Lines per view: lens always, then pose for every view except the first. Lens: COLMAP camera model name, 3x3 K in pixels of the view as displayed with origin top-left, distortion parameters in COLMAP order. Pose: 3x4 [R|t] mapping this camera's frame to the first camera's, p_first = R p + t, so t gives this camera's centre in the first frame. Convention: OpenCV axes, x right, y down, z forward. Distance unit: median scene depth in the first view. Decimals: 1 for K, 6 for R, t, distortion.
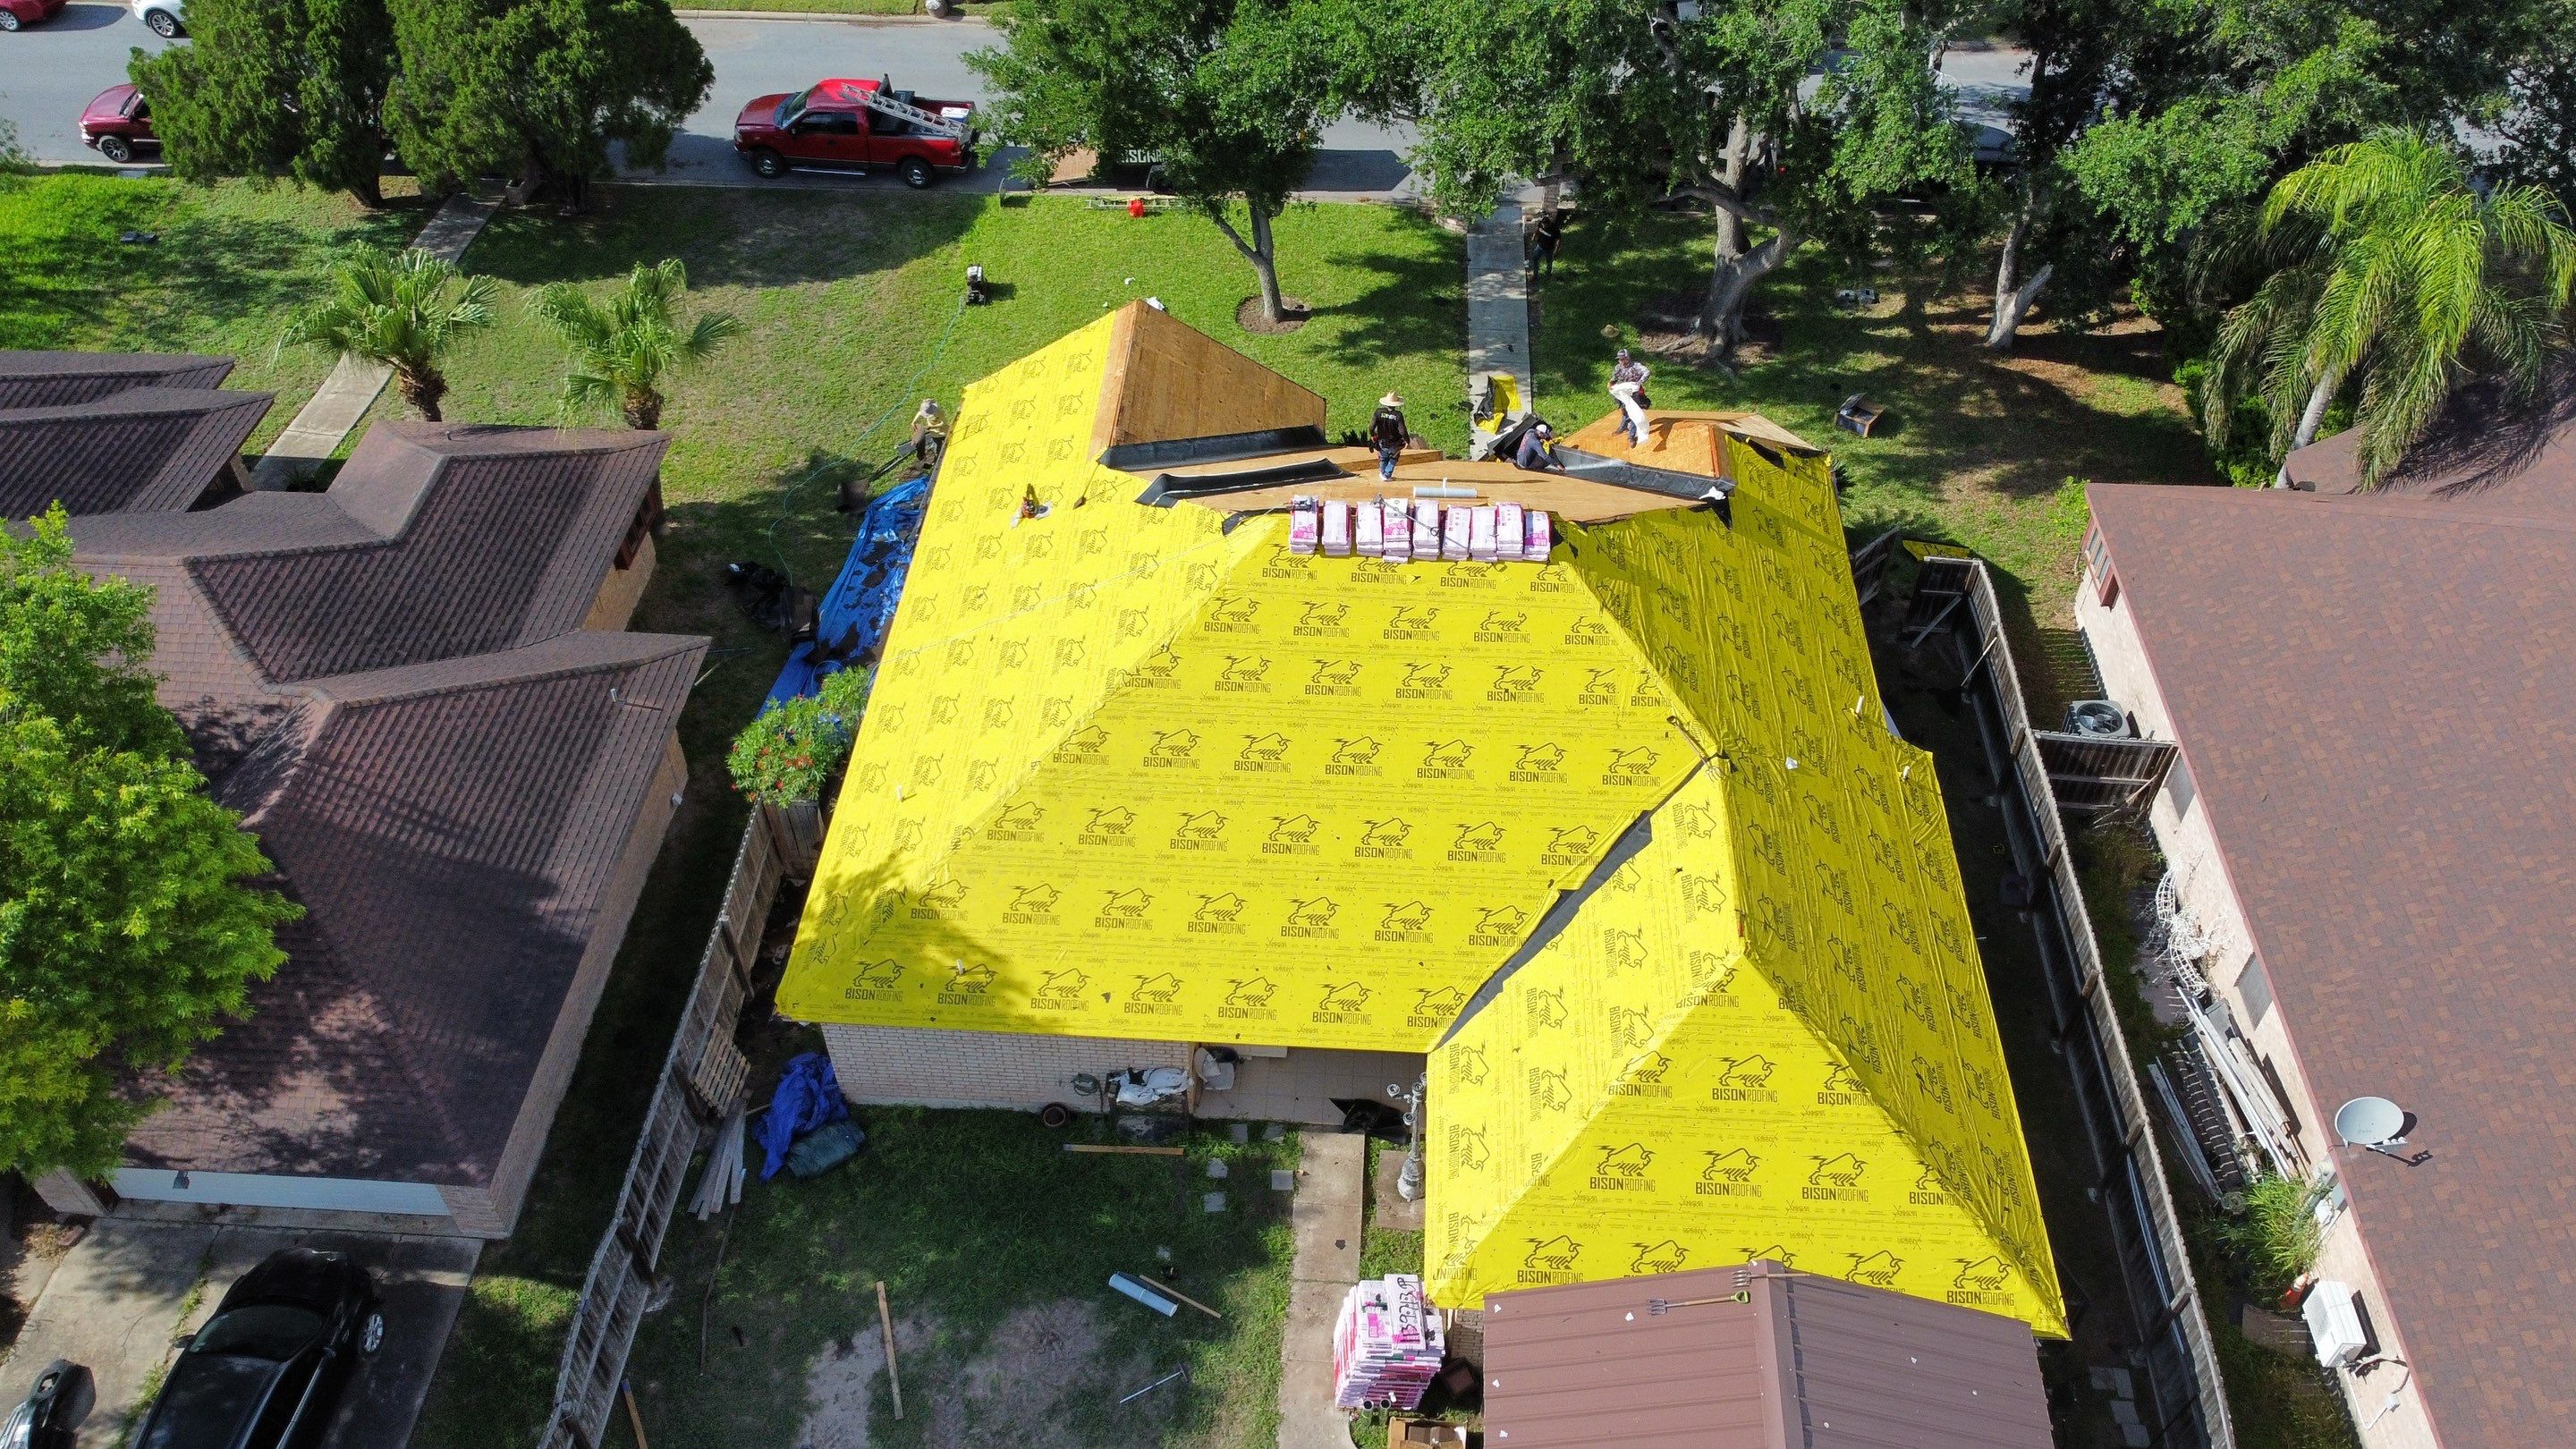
lens RADIAL K [[1954.4, 0, 1288.0], [0, 1954.4, 724.5], [0, 0, 1]] dist [0.002281, -0.002118]
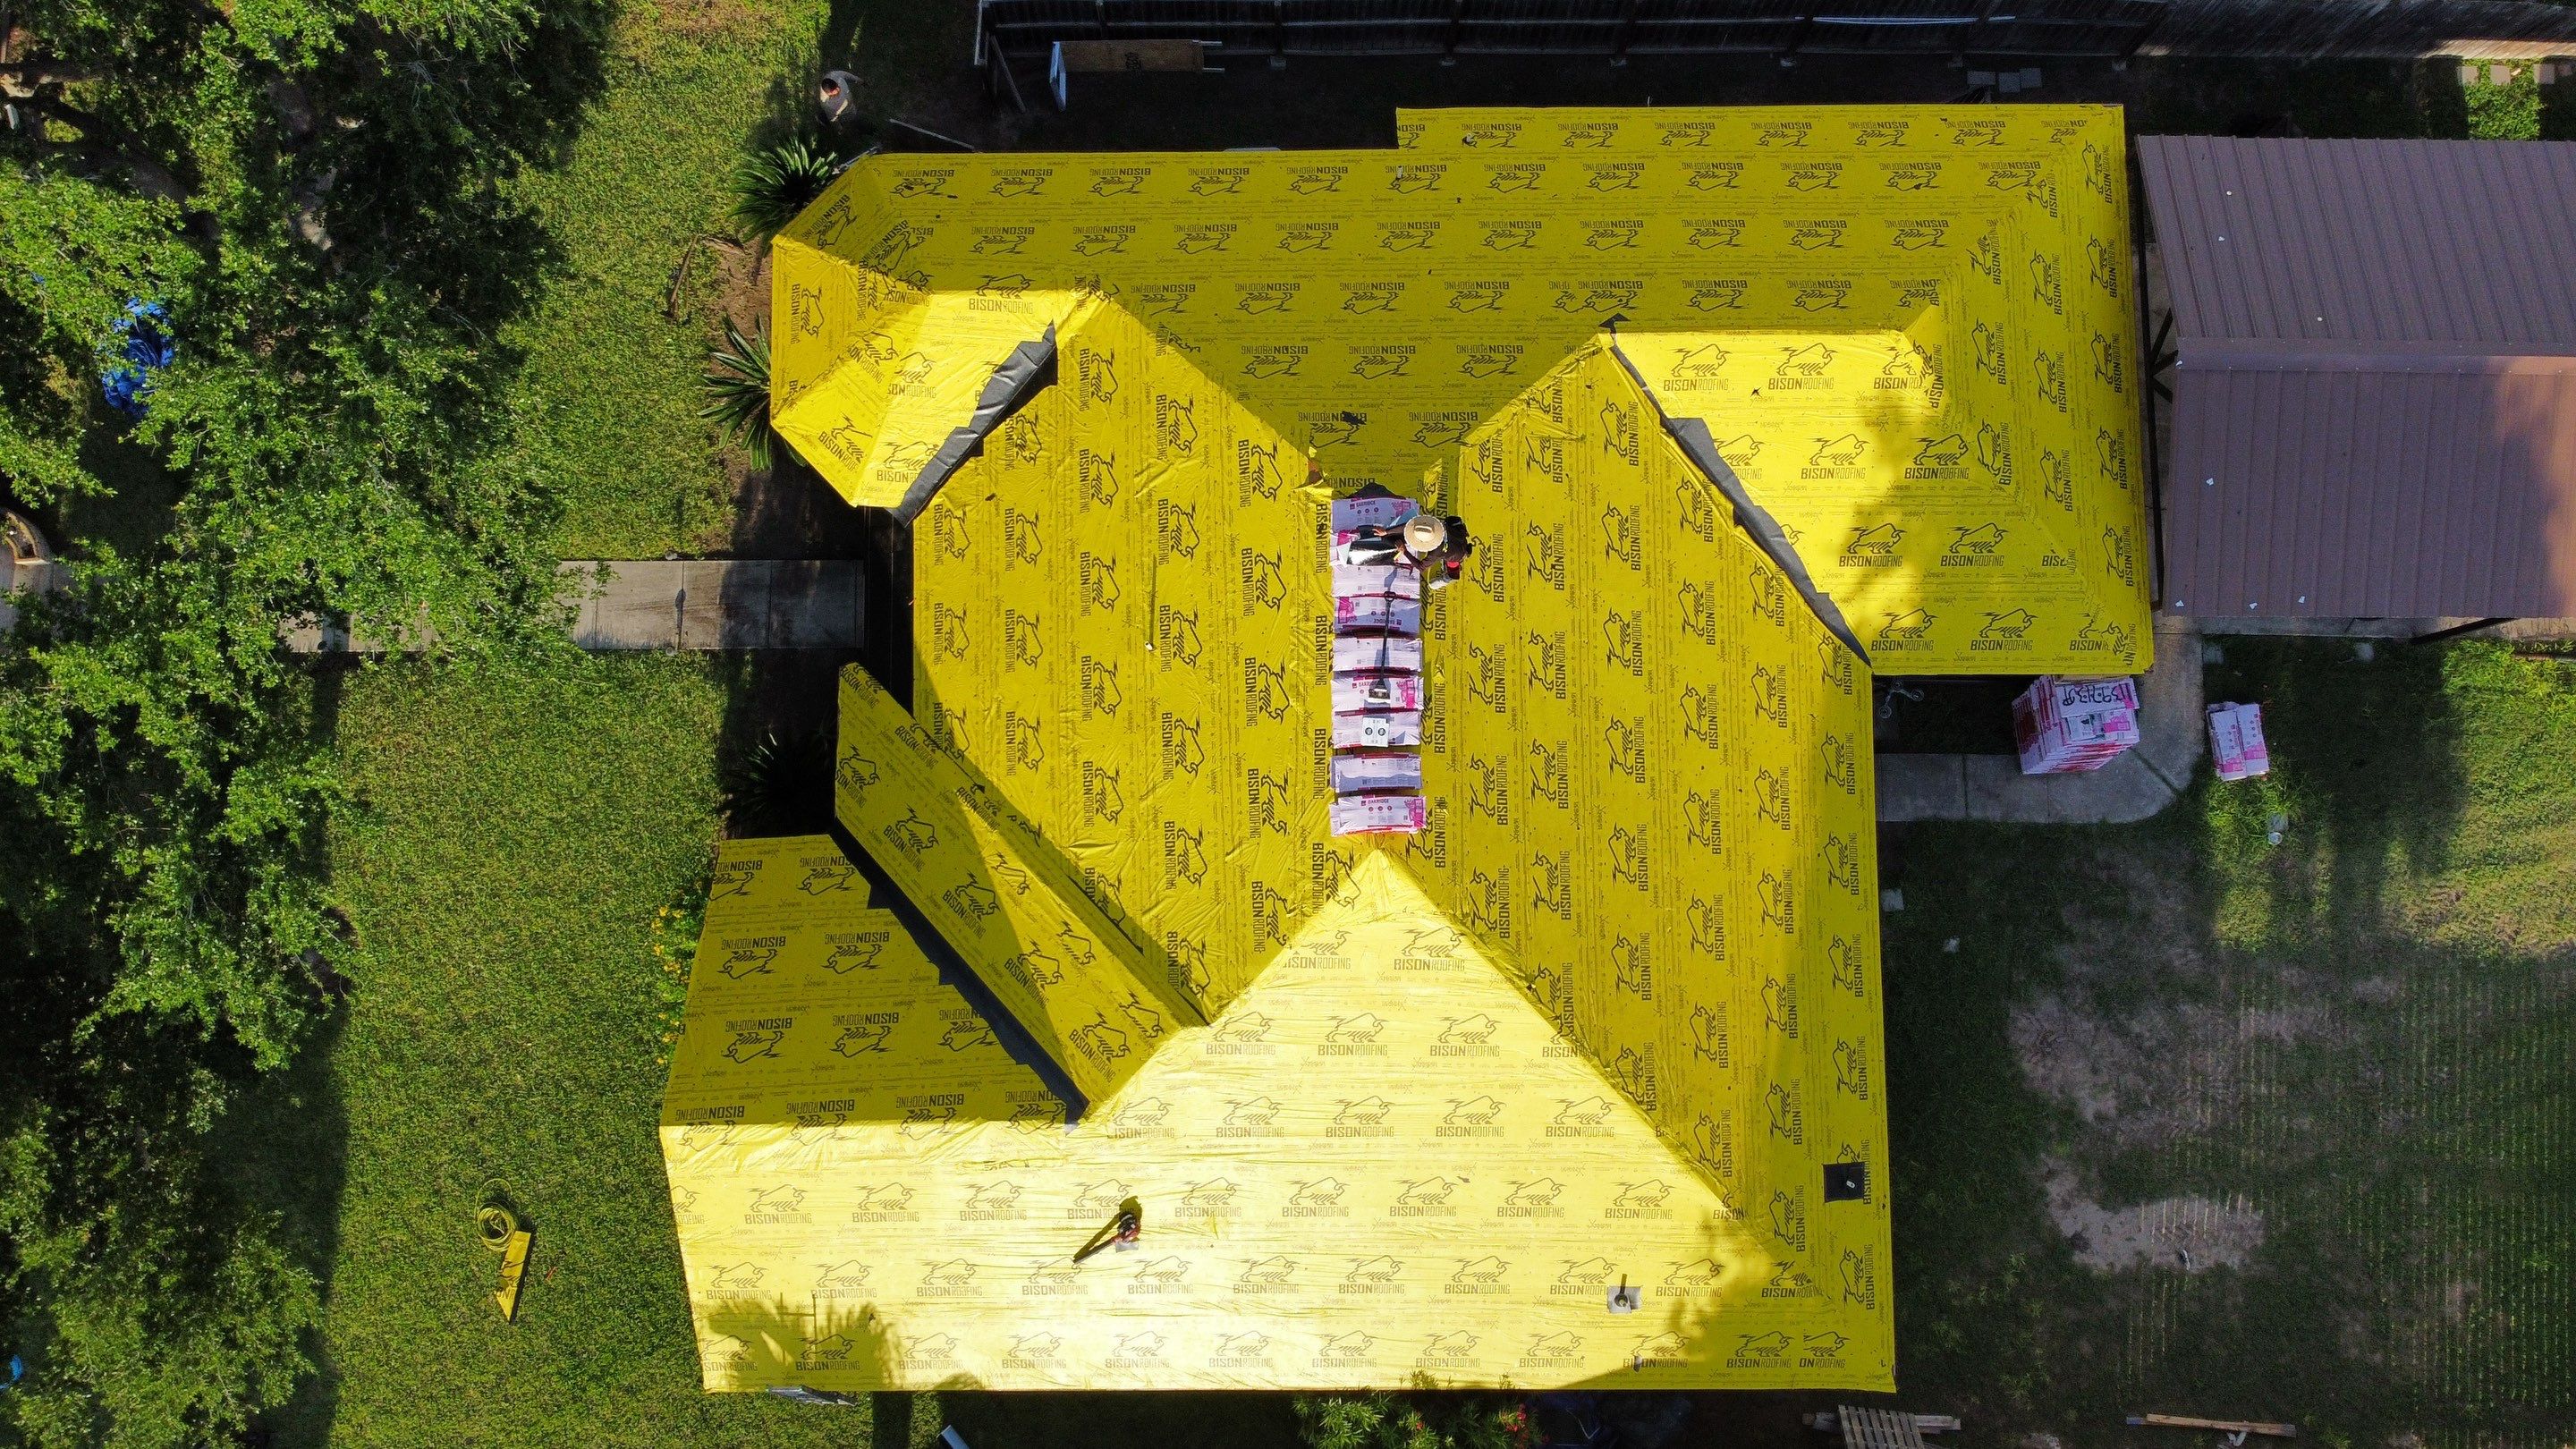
lens RADIAL K [[1954.4, 0, 1288.0], [0, 1954.4, 724.5], [0, 0, 1]] dist [0.002281, -0.002118]
pose [[-0.065673, -0.991349, 0.113637, -0.042815], [0.707120, 0.034115, 0.706270, -0.699470], [-0.704037, 0.126738, 0.698762, 0.519065]]
